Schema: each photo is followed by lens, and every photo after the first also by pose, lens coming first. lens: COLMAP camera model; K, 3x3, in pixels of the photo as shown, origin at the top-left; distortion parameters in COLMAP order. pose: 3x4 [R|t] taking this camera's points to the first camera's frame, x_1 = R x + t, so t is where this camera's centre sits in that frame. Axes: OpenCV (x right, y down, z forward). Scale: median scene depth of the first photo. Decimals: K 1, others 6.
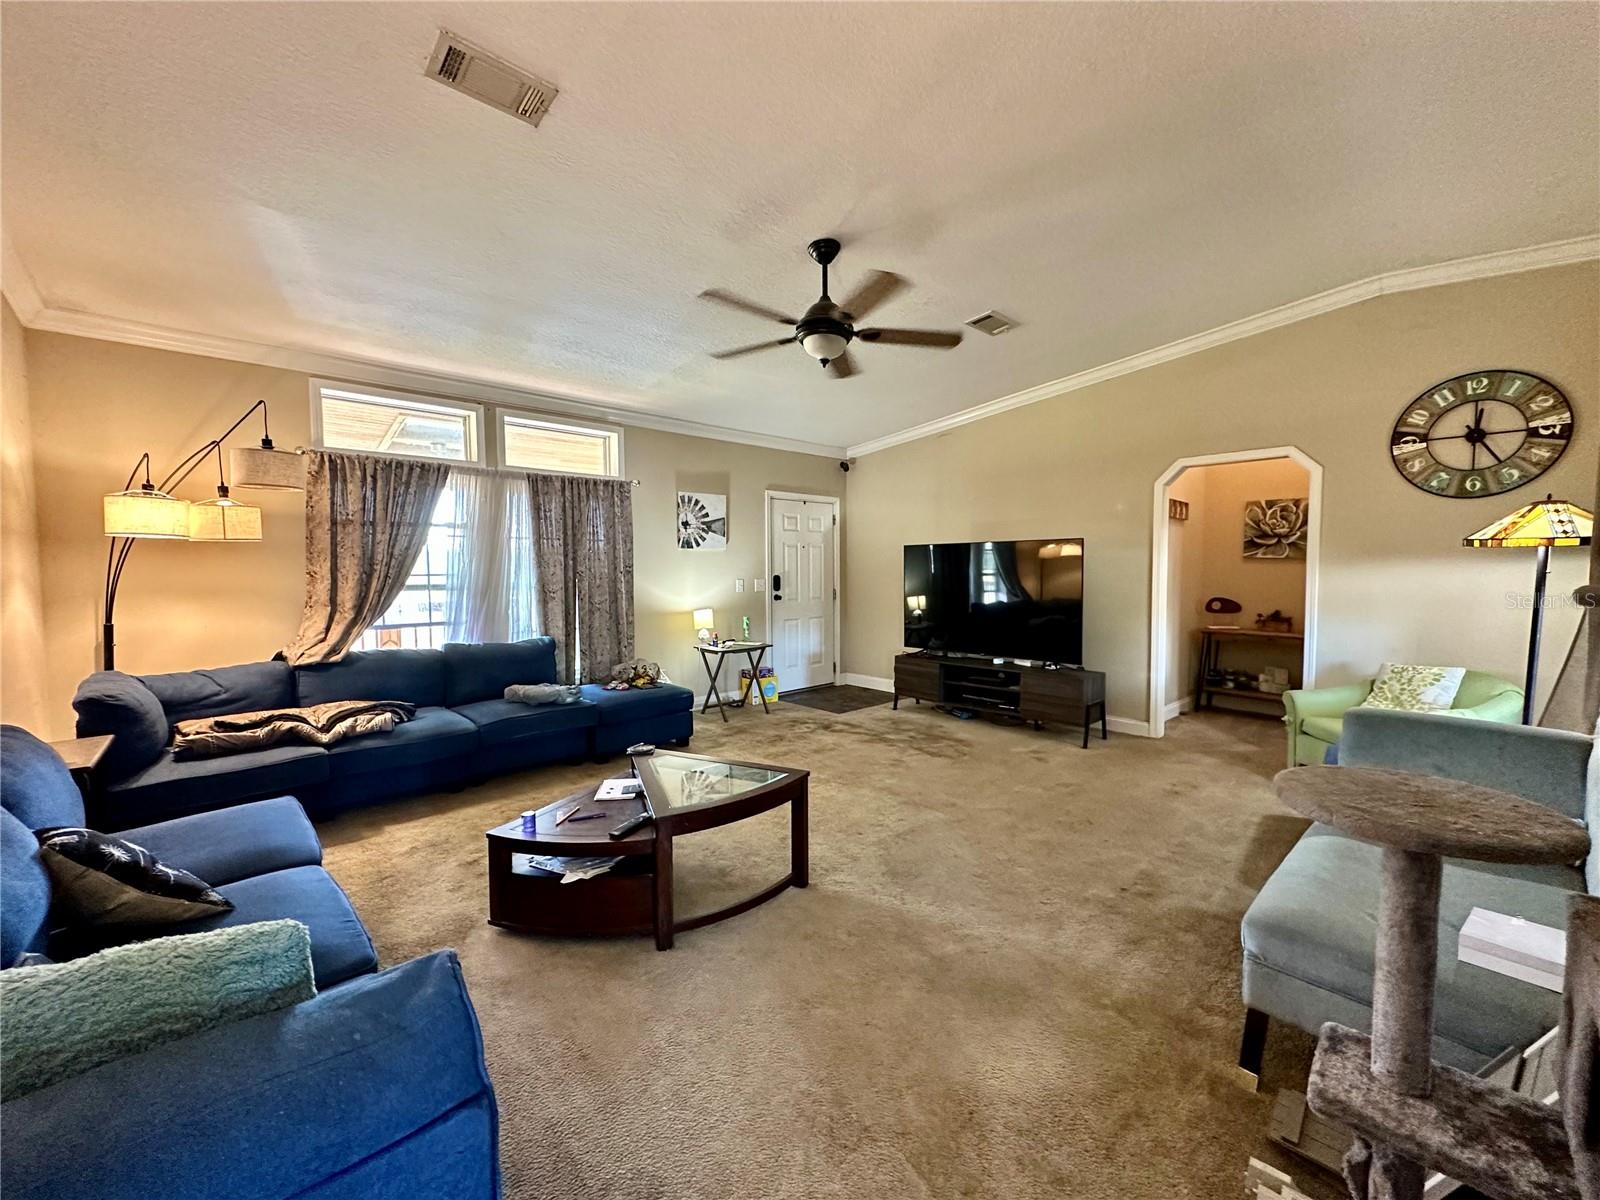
lens RADIAL K [[641.2, 0, 803.4], [0, 641.2, 598.5], [0, 0, 1]] dist [-0.000224, 0.000161]
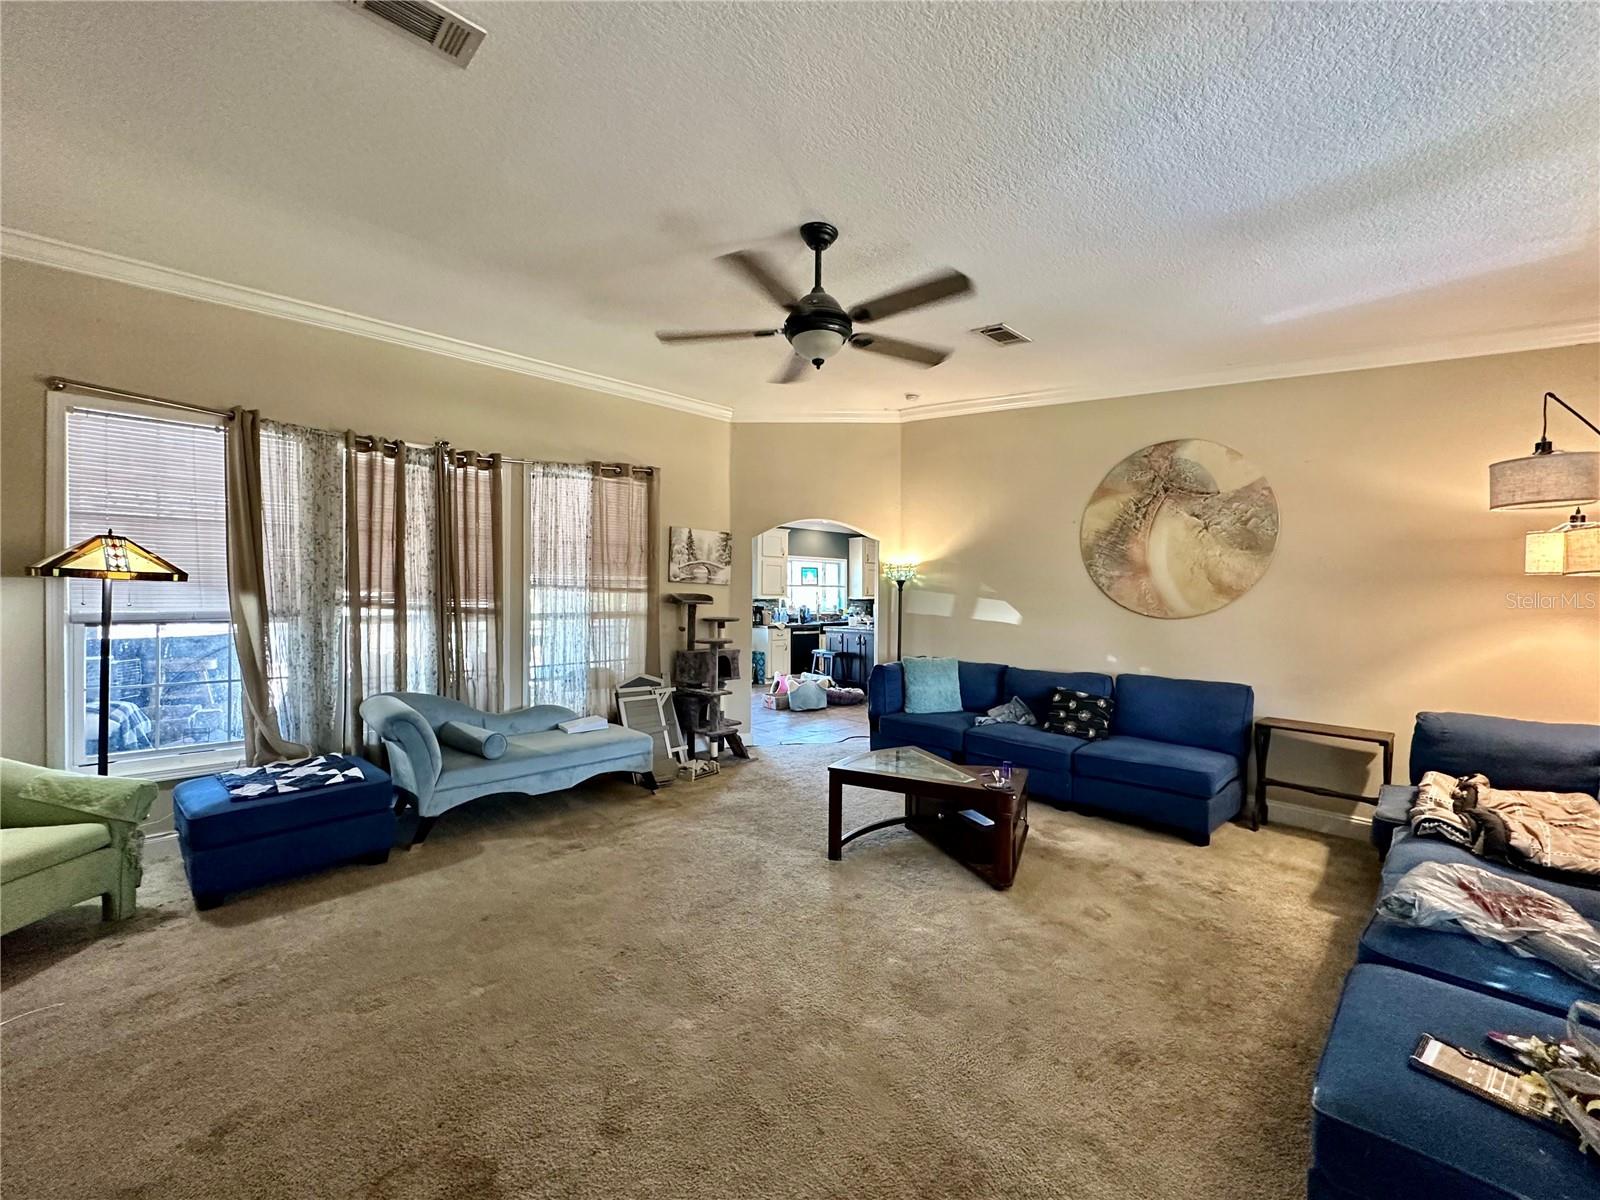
lens RADIAL K [[641.2, 0, 803.4], [0, 641.2, 598.5], [0, 0, 1]] dist [-0.000224, 0.000161]
pose [[-0.999964, -0.005007, -0.006811, 0.062961], [-0.005406, 0.998191, 0.059880, -0.119454], [0.006499, 0.059915, -0.998182, 2.051646]]
